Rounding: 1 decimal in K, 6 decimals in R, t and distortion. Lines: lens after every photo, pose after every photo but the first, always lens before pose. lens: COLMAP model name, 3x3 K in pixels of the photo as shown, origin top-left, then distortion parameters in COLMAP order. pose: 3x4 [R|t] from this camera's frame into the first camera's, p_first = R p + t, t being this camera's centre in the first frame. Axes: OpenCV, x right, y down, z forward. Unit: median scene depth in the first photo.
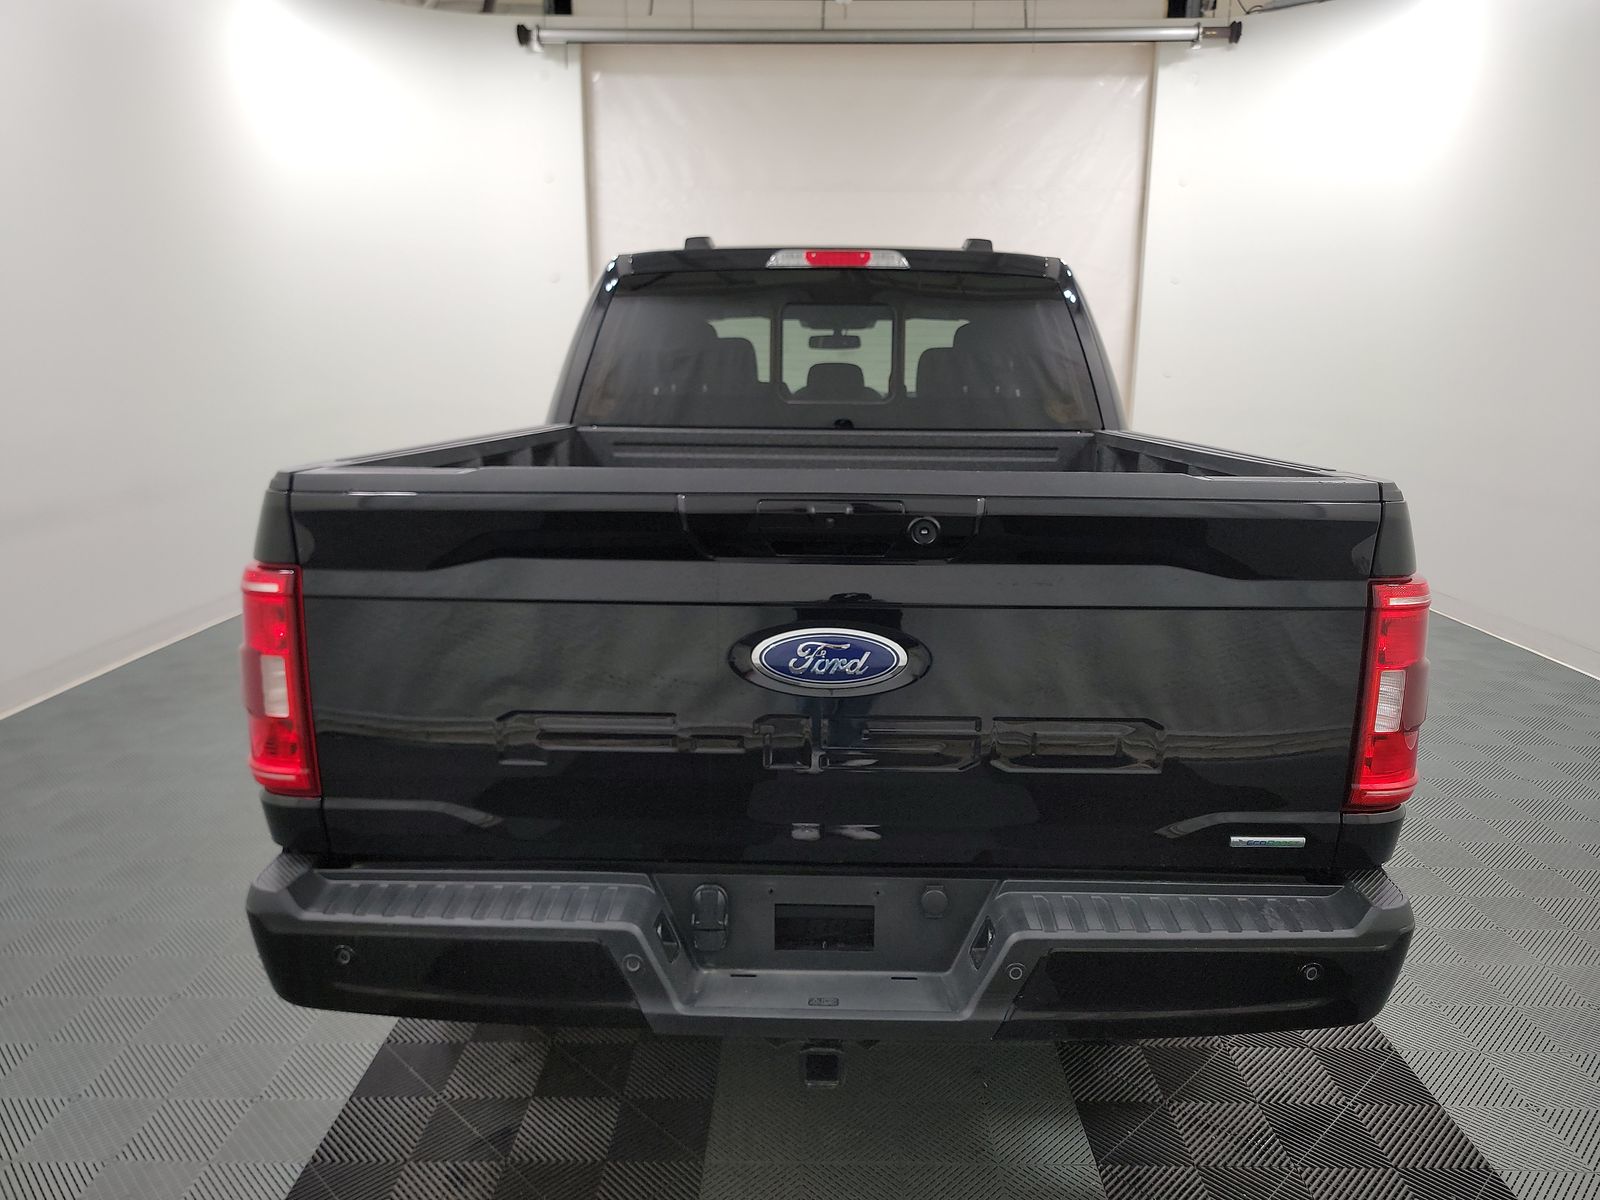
lens RADIAL K [[1130.7, 0, 810.1], [0, 1130.7, 602.7], [0, 0, 1]] dist [0.099177, -0.082519]
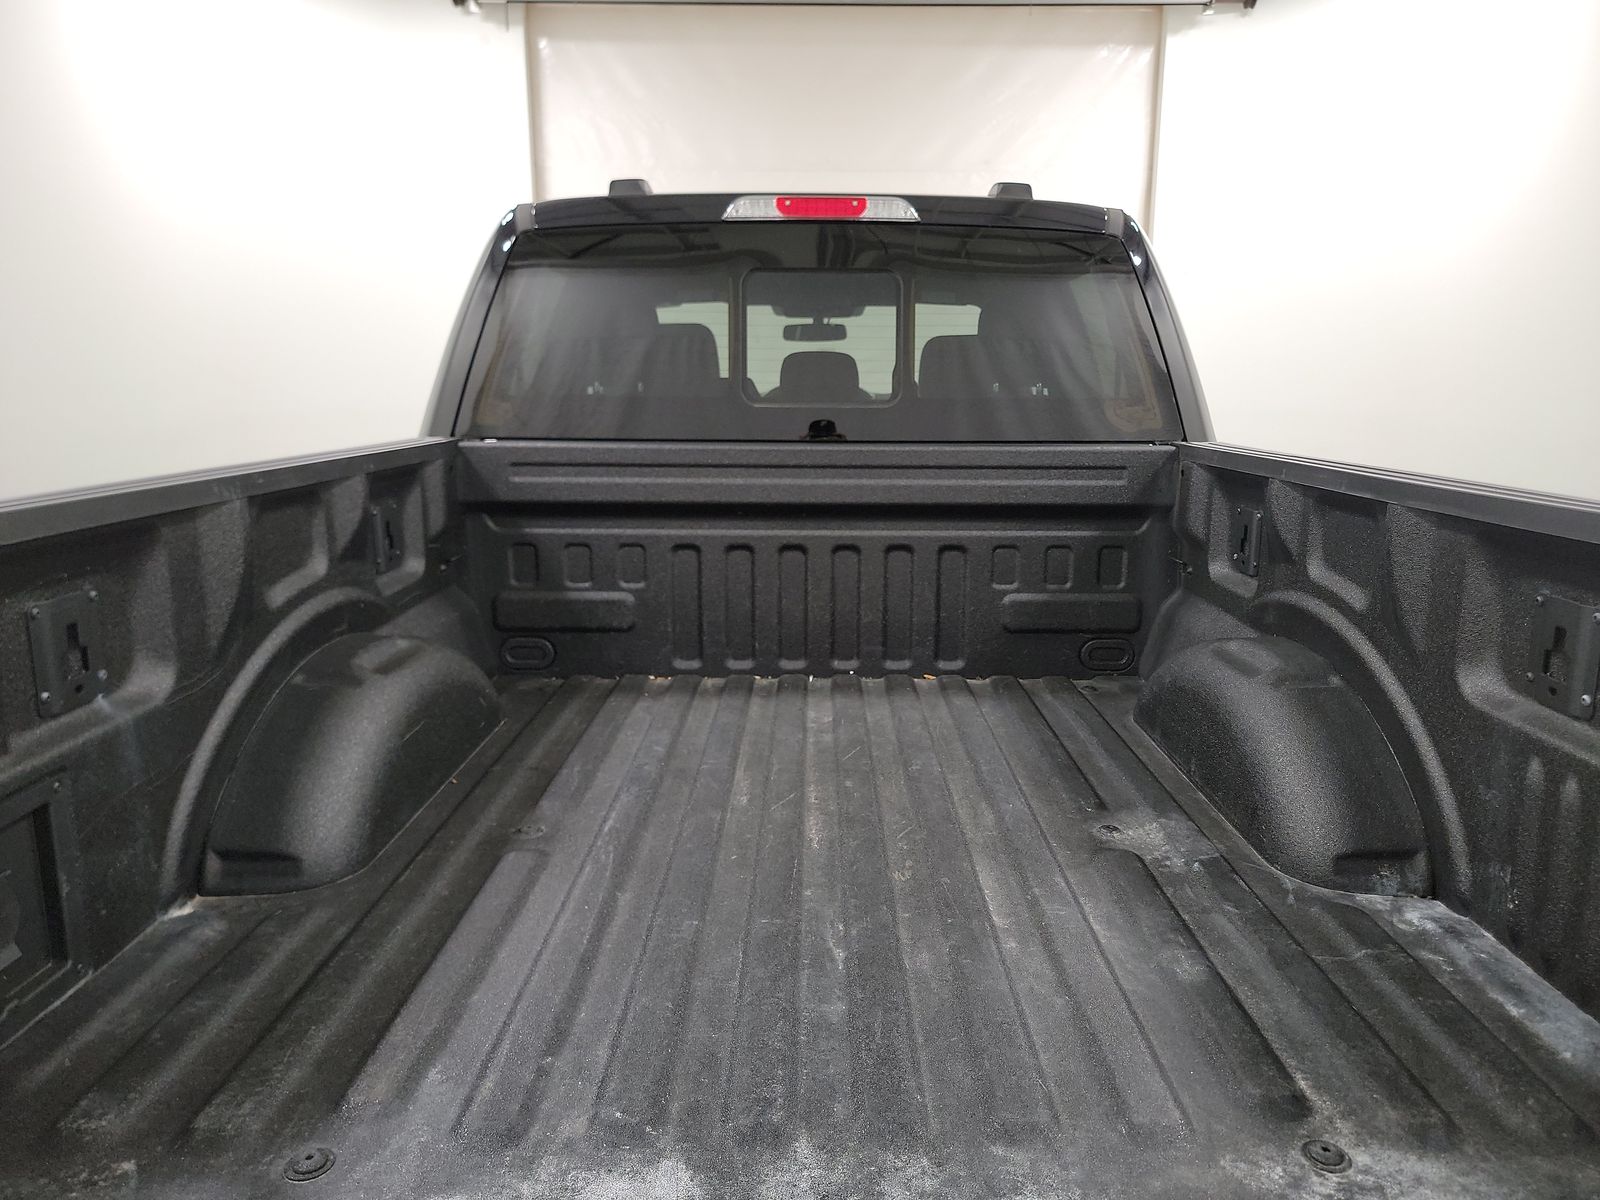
lens RADIAL K [[1148.2, 0, 820.3], [0, 1148.2, 597.3], [0, 0, 1]] dist [0.060721, -0.008122]
pose [[0.999572, -0.009461, 0.027680, 0.001070], [0.009711, 0.999913, -0.008893, -0.046758], [-0.027593, 0.009158, 0.999577, 0.262269]]
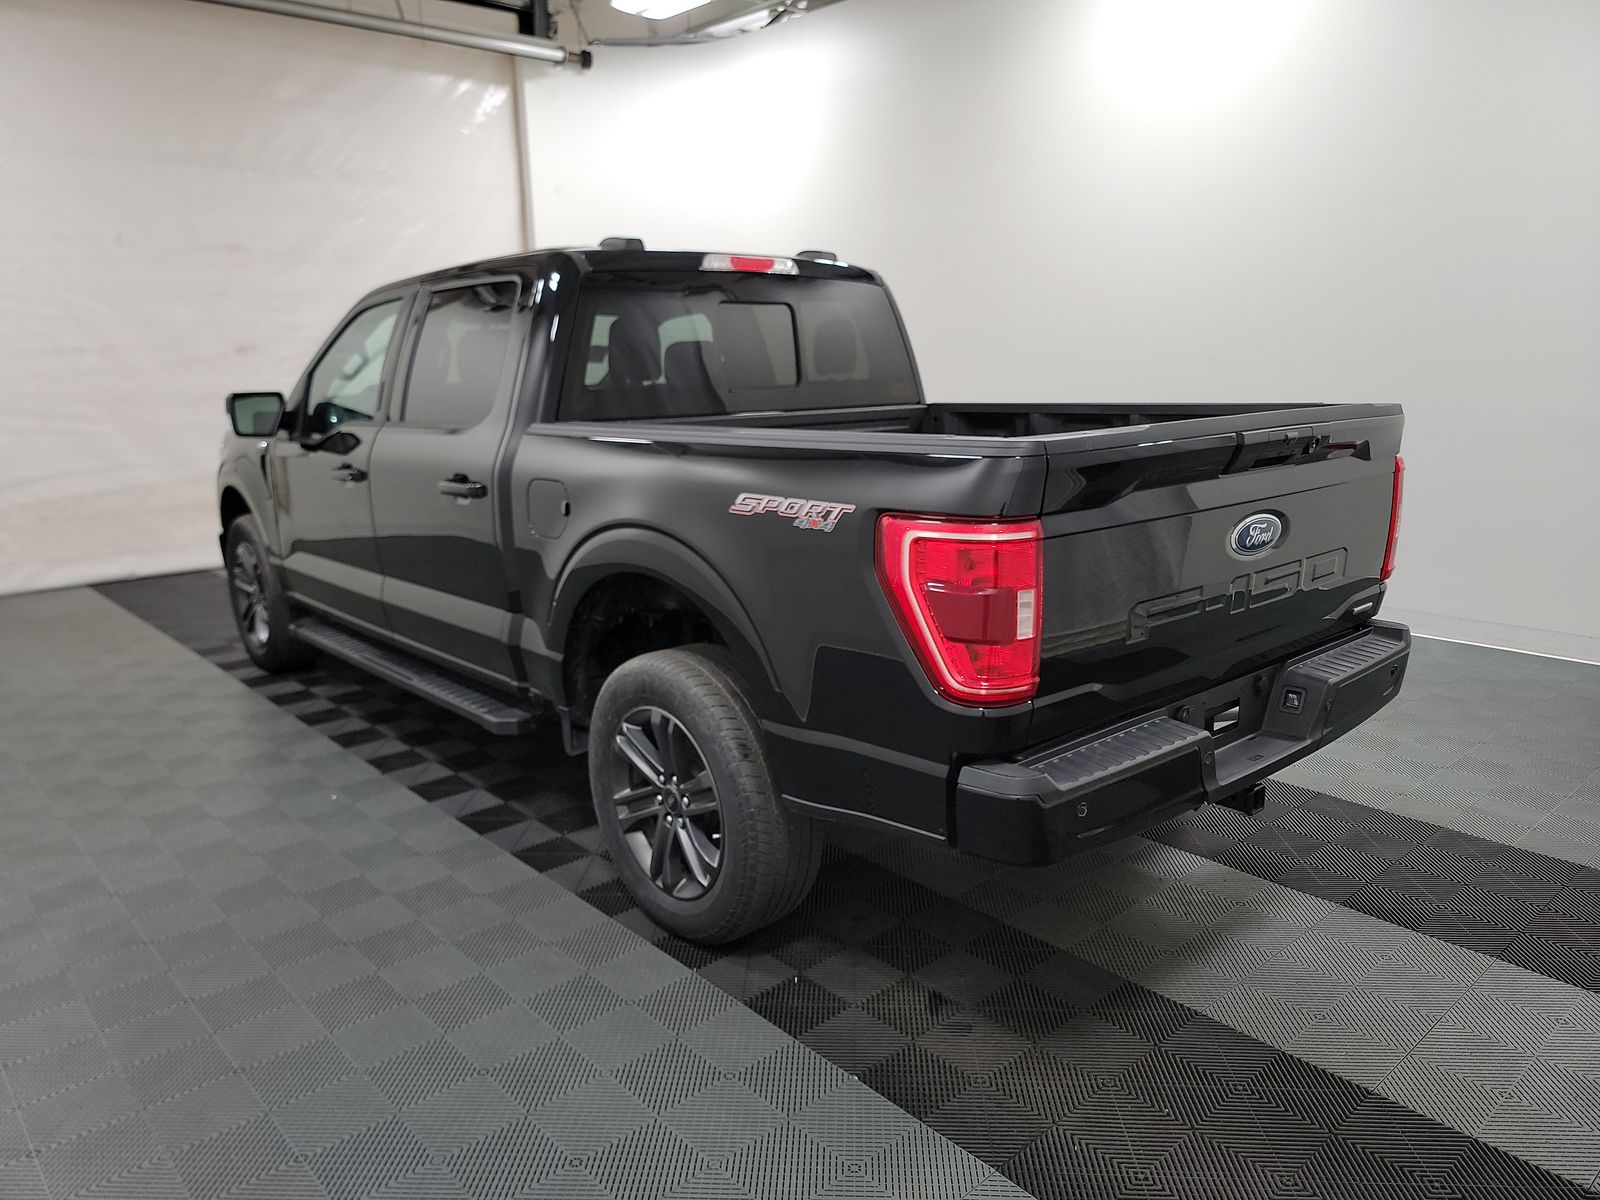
lens RADIAL K [[1148.2, 0, 820.3], [0, 1148.2, 597.3], [0, 0, 1]] dist [0.060721, -0.008122]
pose [[0.751477, -0.155112, 0.641266, -0.707397], [0.157509, 0.986044, 0.053930, -0.022275], [-0.640682, 0.060478, 0.765421, 0.085823]]
